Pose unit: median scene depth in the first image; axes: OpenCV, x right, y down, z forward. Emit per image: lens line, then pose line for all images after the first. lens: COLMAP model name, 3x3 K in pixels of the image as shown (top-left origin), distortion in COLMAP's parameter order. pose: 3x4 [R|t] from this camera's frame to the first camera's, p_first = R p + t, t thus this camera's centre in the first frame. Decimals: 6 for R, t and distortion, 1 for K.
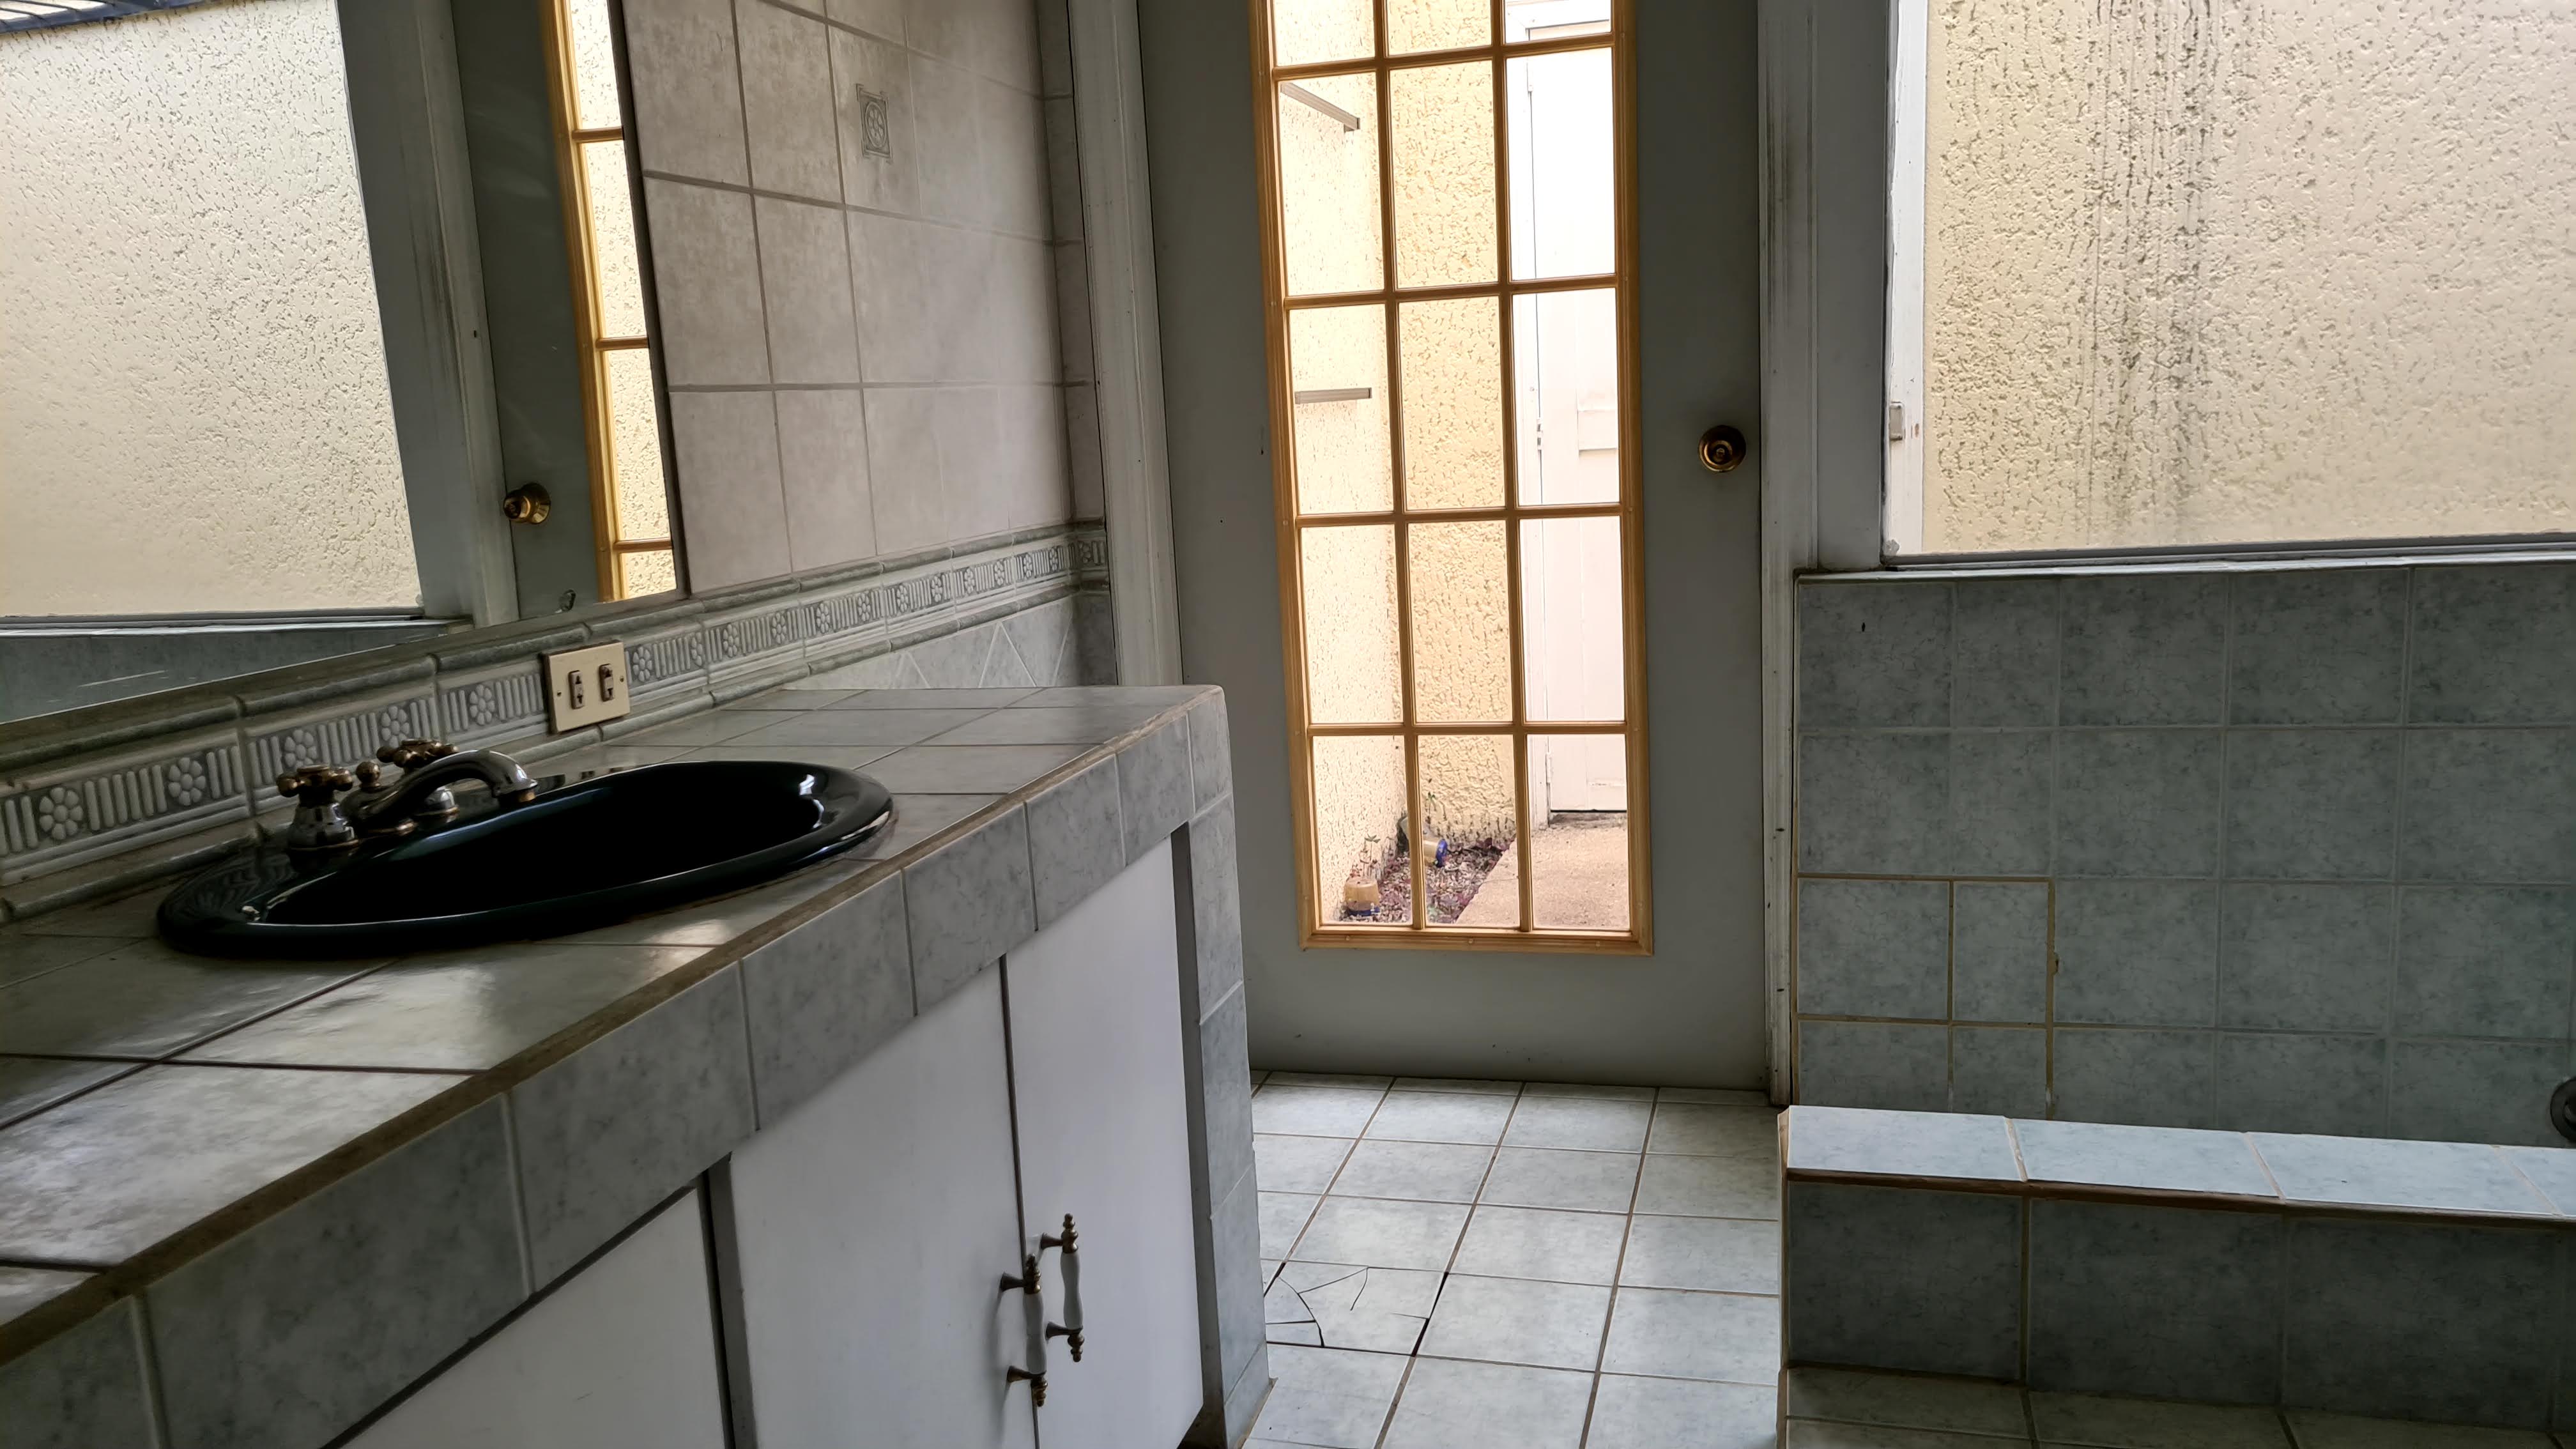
lens RADIAL K [[1941.9, 0, 1297.6], [0, 1941.9, 743.3], [0, 0, 1]] dist [0.066330, -0.051828]
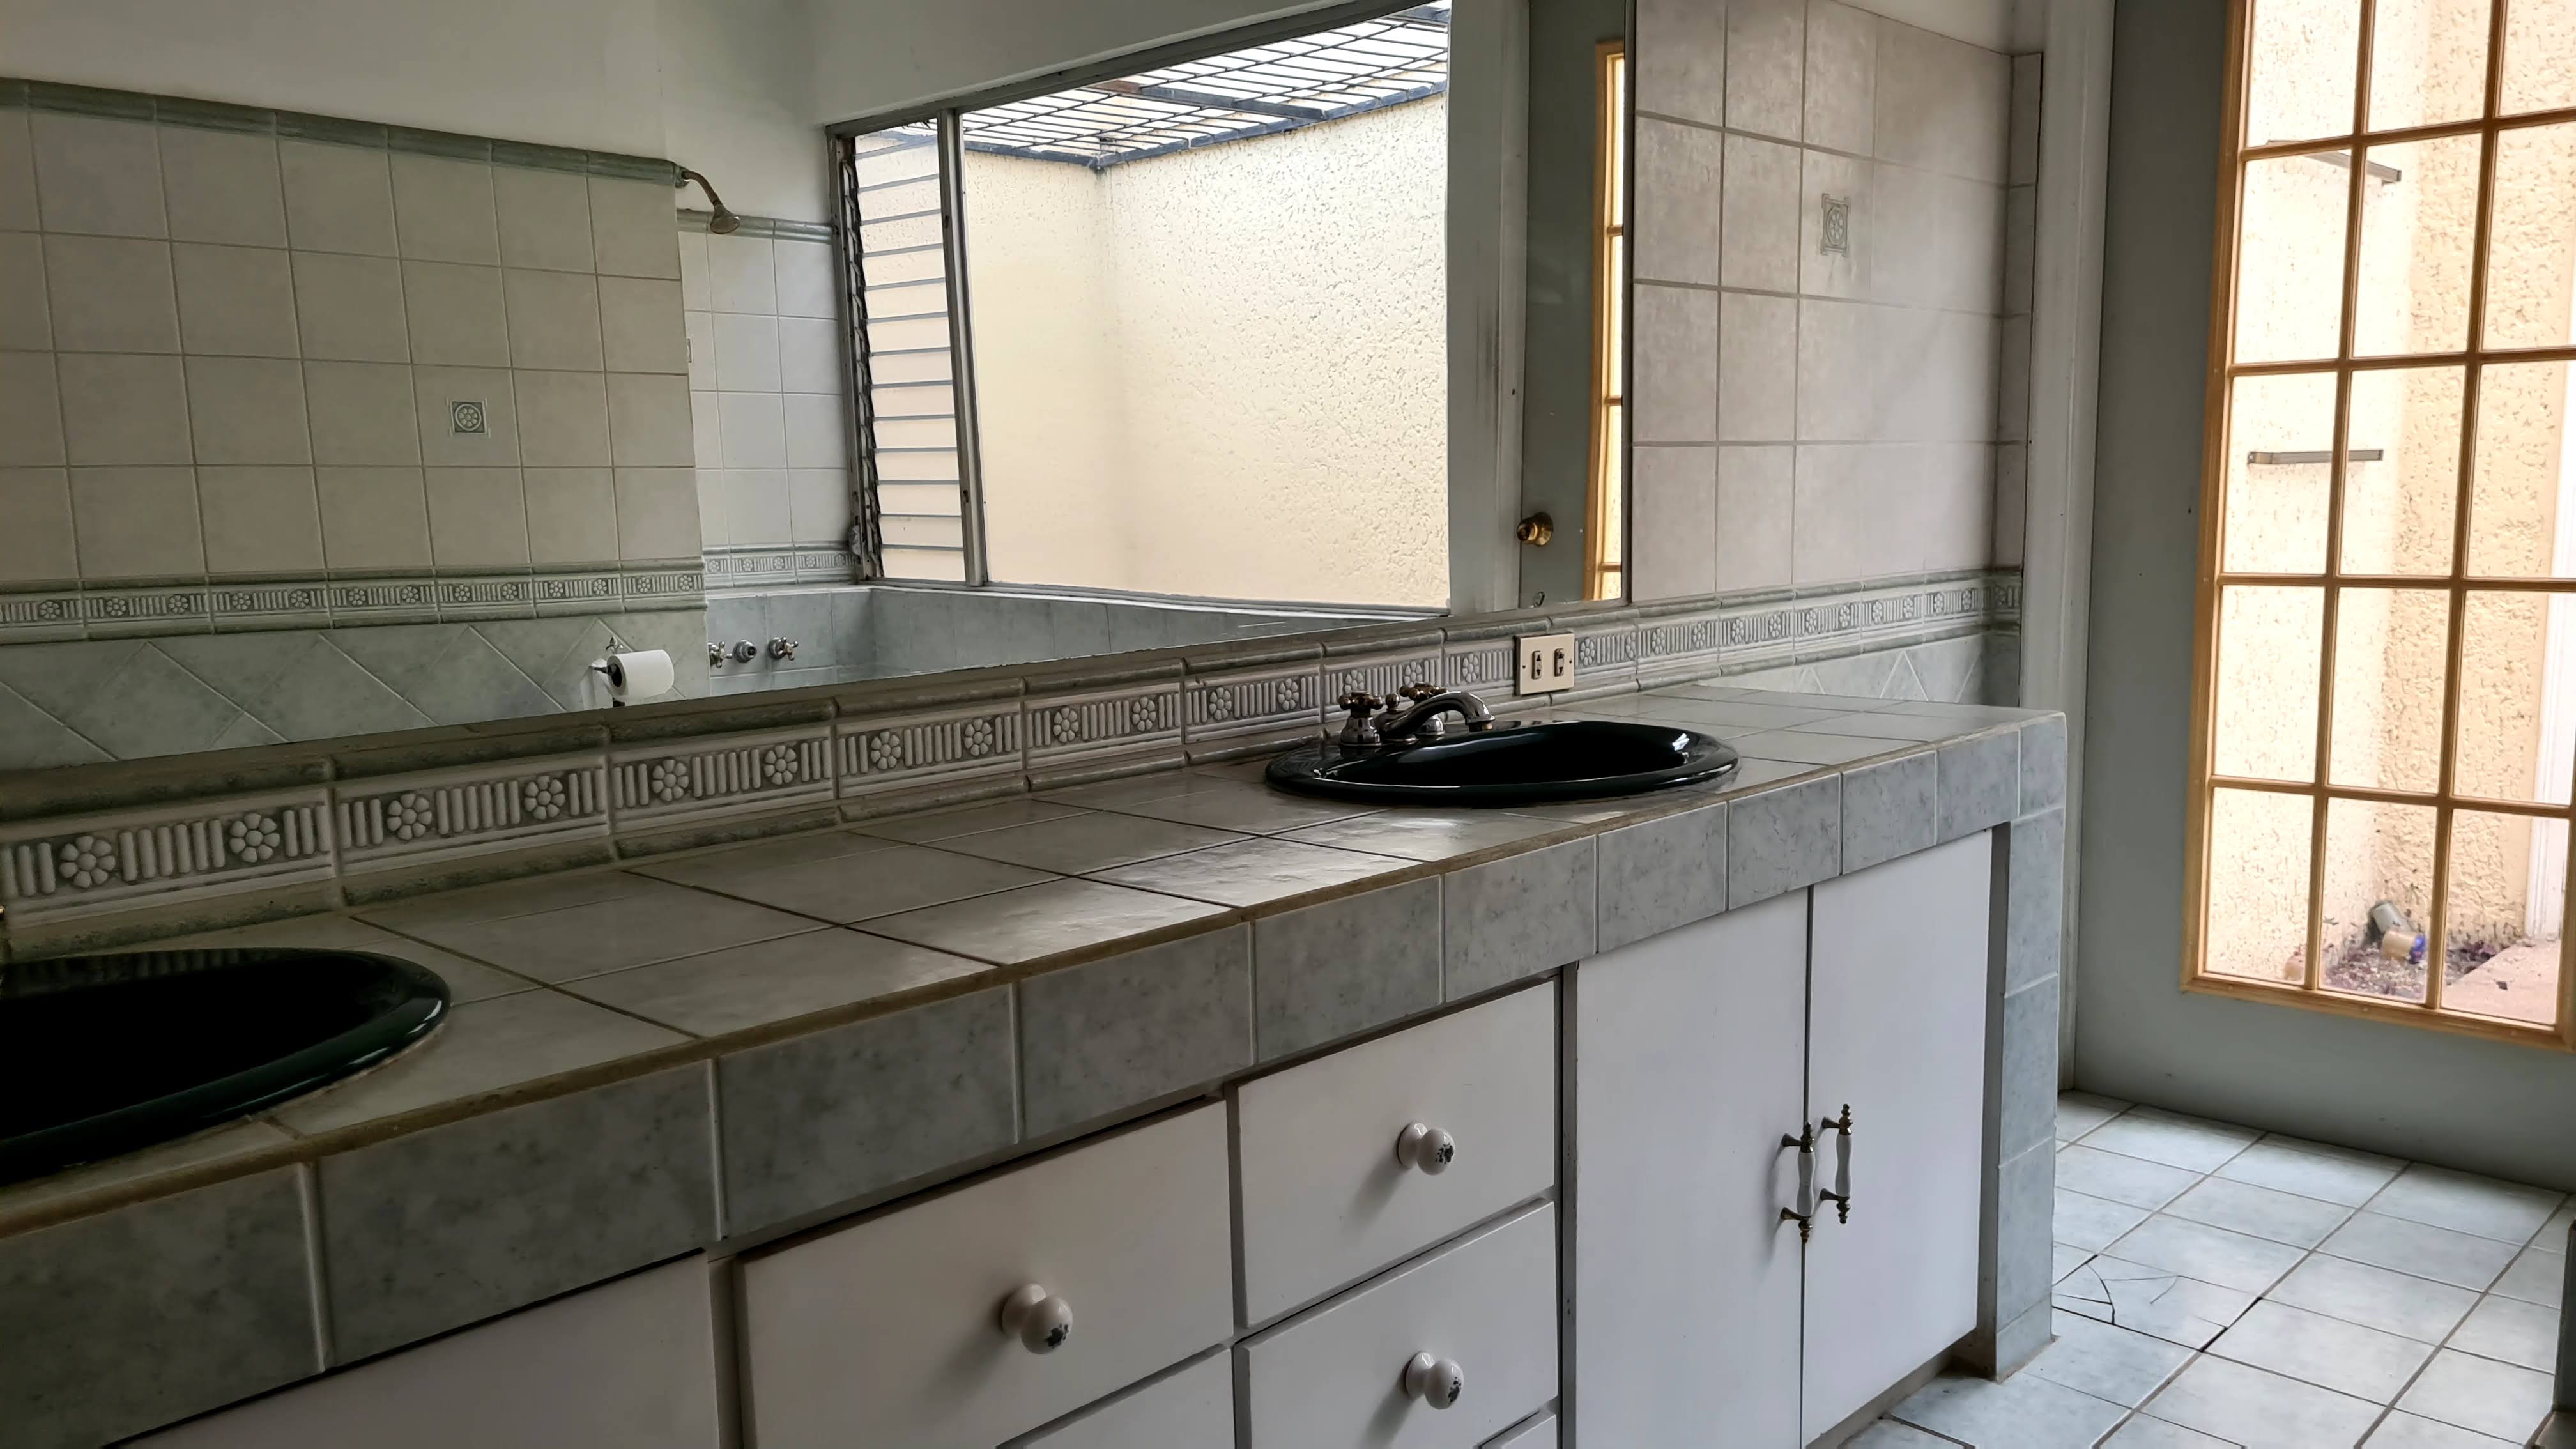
lens RADIAL K [[1941.9, 0, 1297.6], [0, 1941.9, 743.3], [0, 0, 1]] dist [0.066330, -0.051828]
pose [[0.873415, 0.103067, -0.475945, 0.118200], [-0.113041, 0.993560, 0.007714, 0.031041], [0.473675, 0.047063, 0.879441, -0.229917]]
